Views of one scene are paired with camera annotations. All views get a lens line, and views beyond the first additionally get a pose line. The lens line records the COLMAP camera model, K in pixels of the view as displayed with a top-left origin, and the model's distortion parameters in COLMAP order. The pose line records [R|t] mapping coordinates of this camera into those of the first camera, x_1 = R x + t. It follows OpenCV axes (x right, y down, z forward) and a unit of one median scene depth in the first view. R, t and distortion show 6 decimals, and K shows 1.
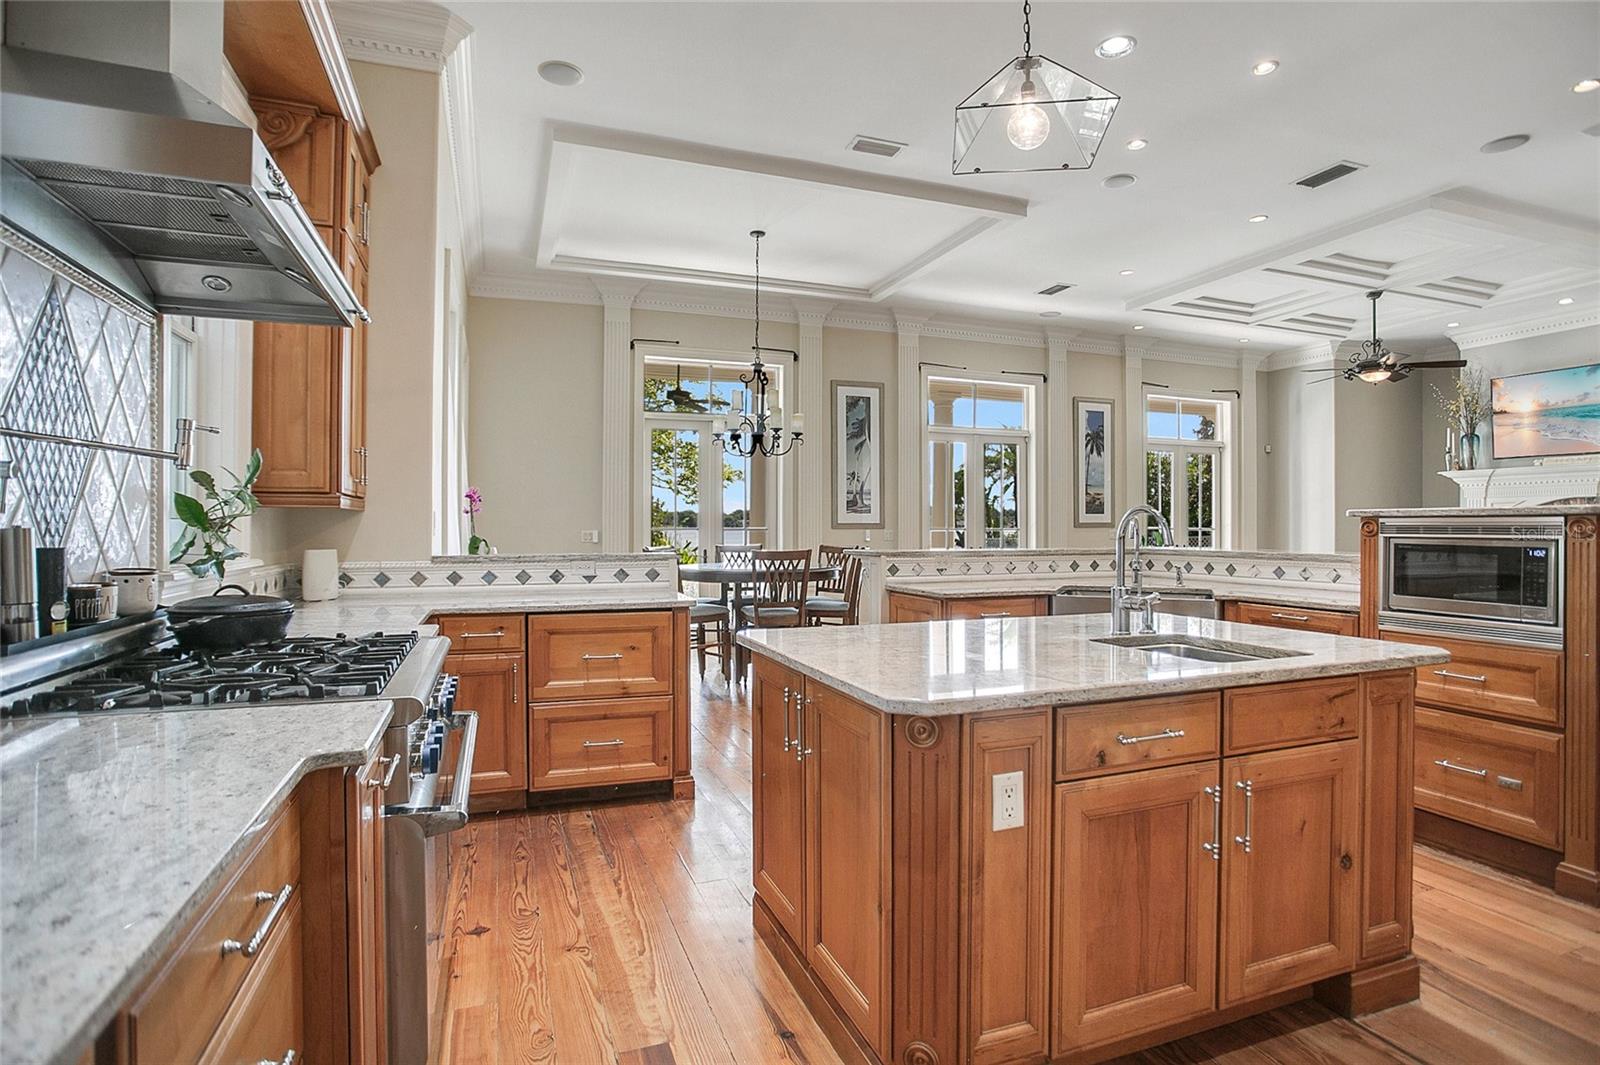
lens RADIAL K [[803.9, 0, 823.7], [0, 803.9, 527.6], [0, 0, 1]] dist [-0.015558, 0.001827]
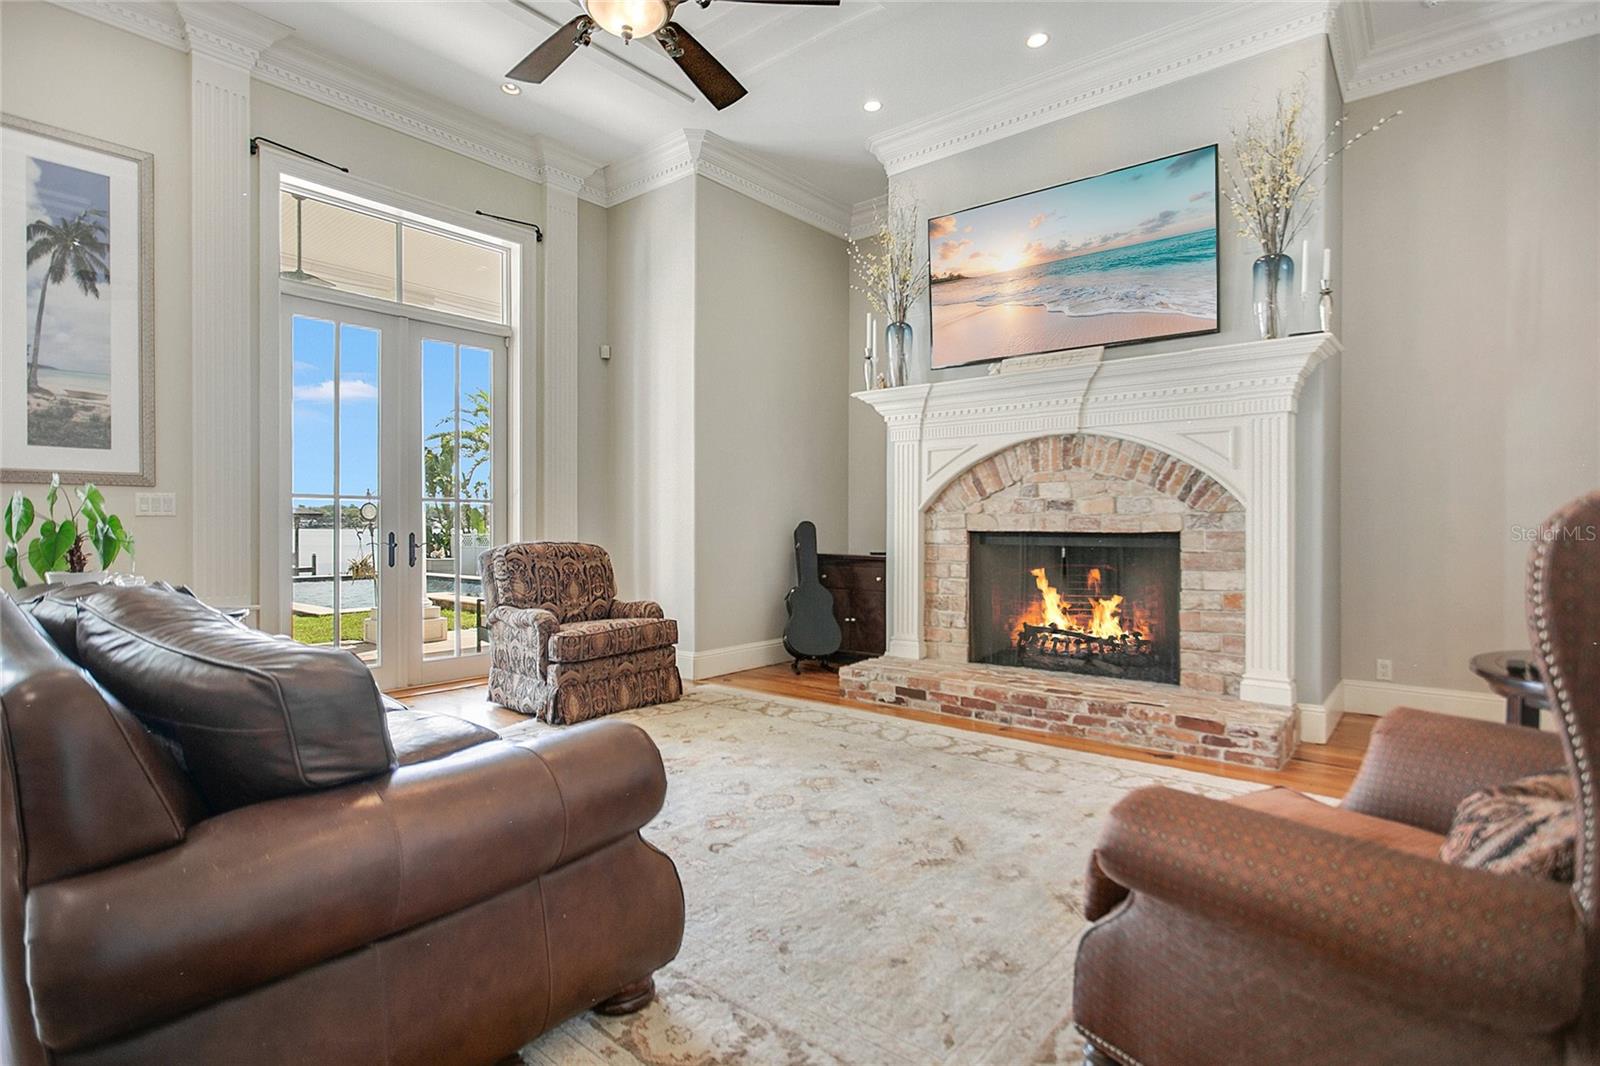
lens RADIAL K [[803.9, 0, 802.4], [0, 803.9, 529.6], [0, 0, 1]] dist [-0.015558, 0.001827]
pose [[0.869456, -0.002556, 0.494003, 0.637484], [0.001982, 0.999997, 0.001685, 0.029471], [-0.494006, -0.000485, 0.869458, 0.733571]]
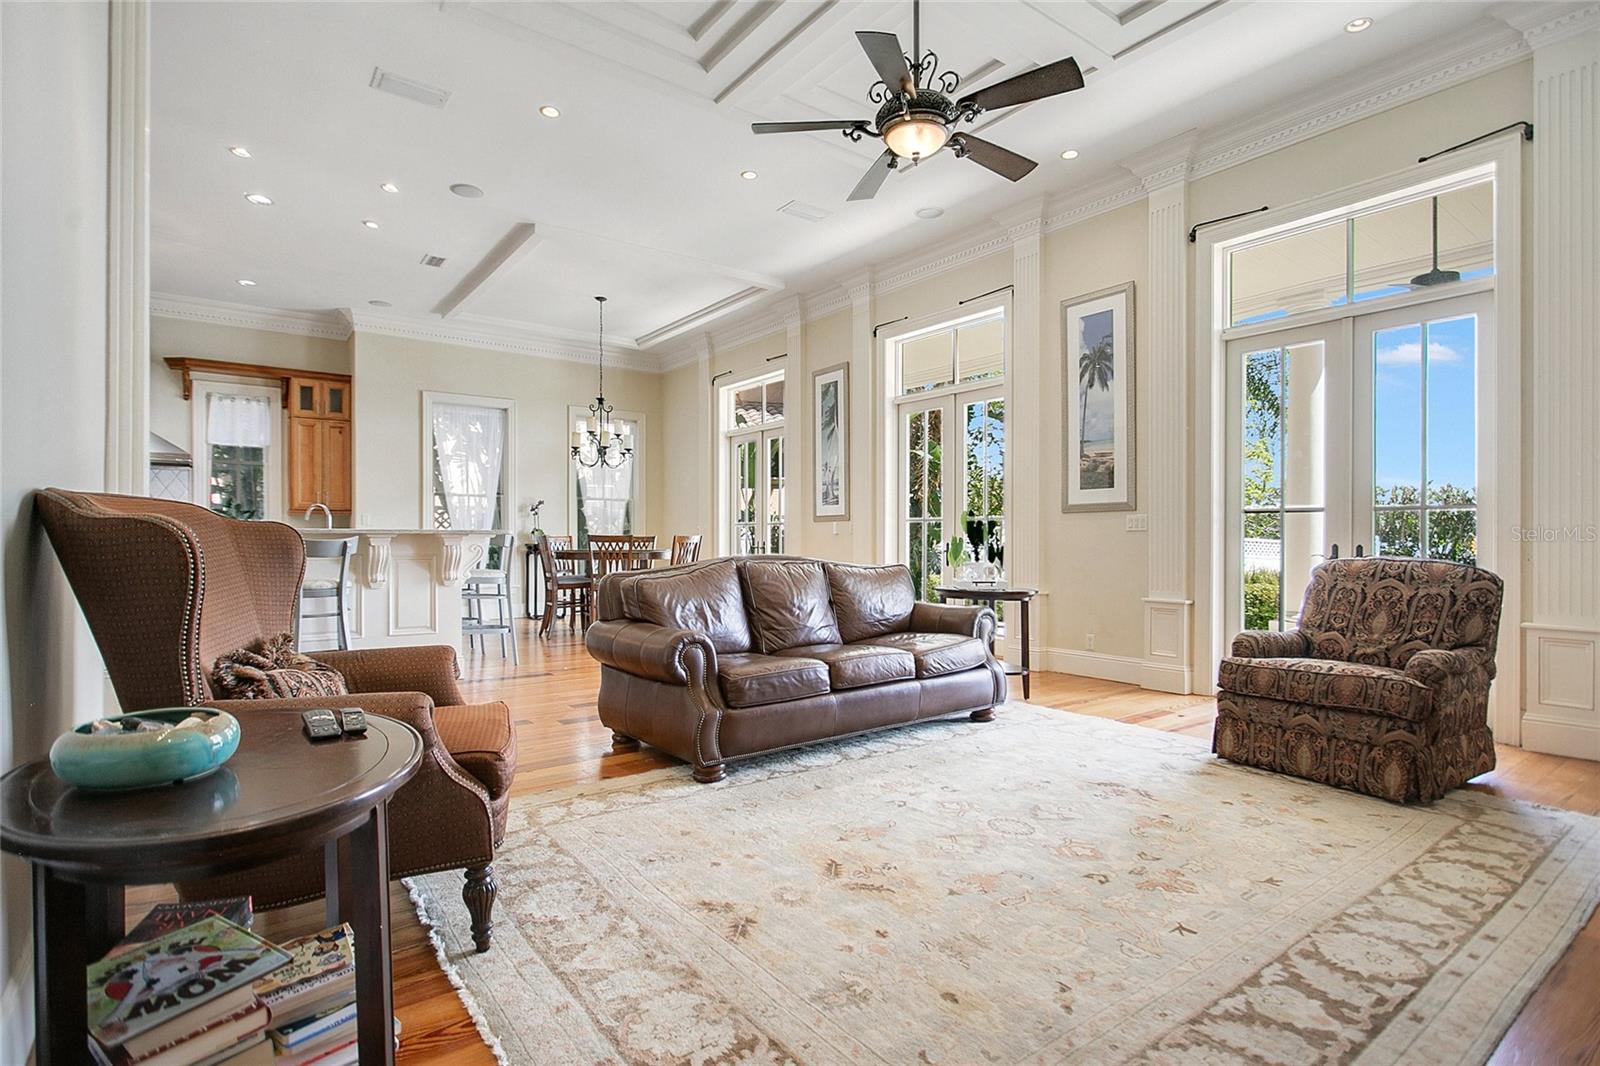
lens RADIAL K [[803.9, 0, 799.9], [0, 803.9, 539.9], [0, 0, 1]] dist [-0.015558, 0.001827]
pose [[0.263134, 0.000577, -0.964759, 1.199798], [-0.002379, 0.999997, -0.000051, 0.029455], [0.964756, 0.002308, 0.263135, 0.901613]]
